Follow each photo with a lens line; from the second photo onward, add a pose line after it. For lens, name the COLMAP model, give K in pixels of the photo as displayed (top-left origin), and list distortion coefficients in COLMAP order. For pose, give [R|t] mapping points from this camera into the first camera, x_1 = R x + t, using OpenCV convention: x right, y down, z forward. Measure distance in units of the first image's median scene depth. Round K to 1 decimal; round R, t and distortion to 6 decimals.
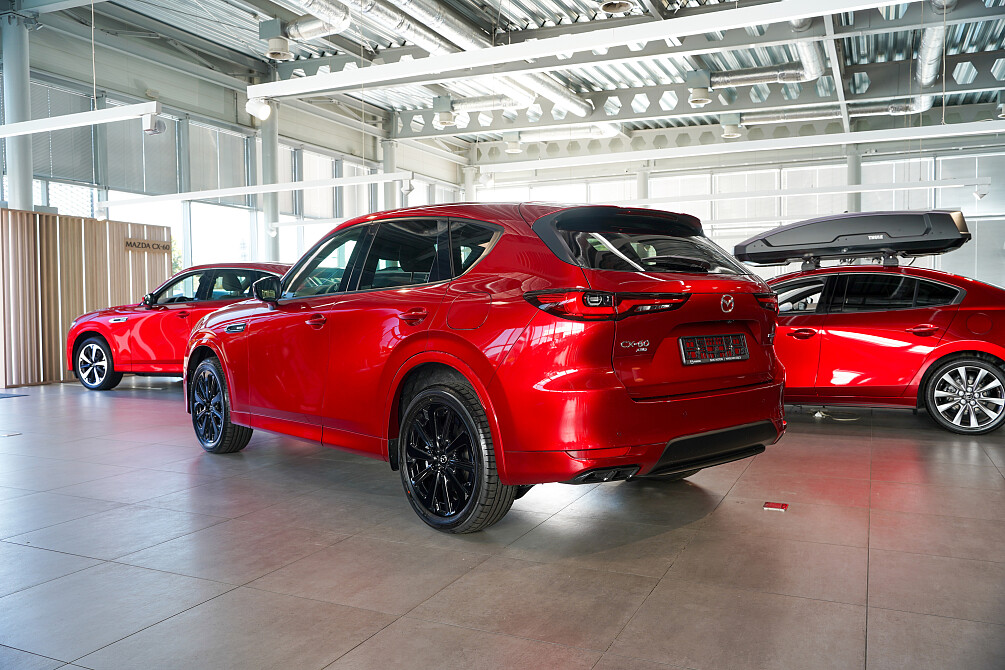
lens RADIAL K [[803.6, 0, 500.4], [0, 803.6, 334.3], [0, 0, 1]] dist [-0.007848, -0.001961]
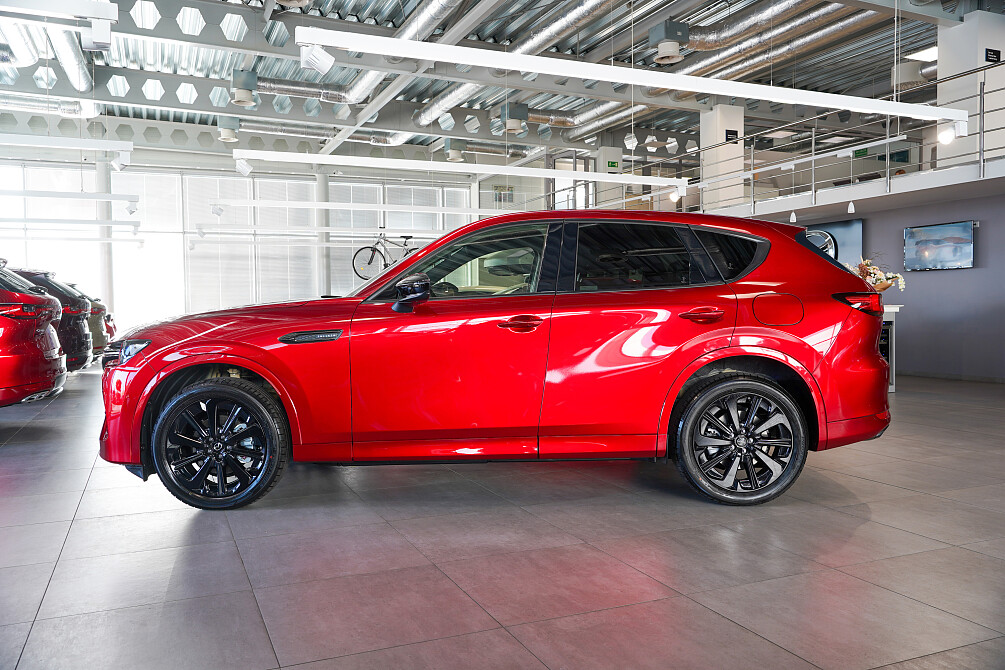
lens RADIAL K [[803.6, 0, 501.0], [0, 803.6, 332.6], [0, 0, 1]] dist [-0.007848, -0.001961]
pose [[0.662563, -0.022449, 0.748669, -0.252477], [0.032454, 0.999472, 0.001248, -0.001831], [-0.748302, 0.023470, 0.662942, 0.113117]]
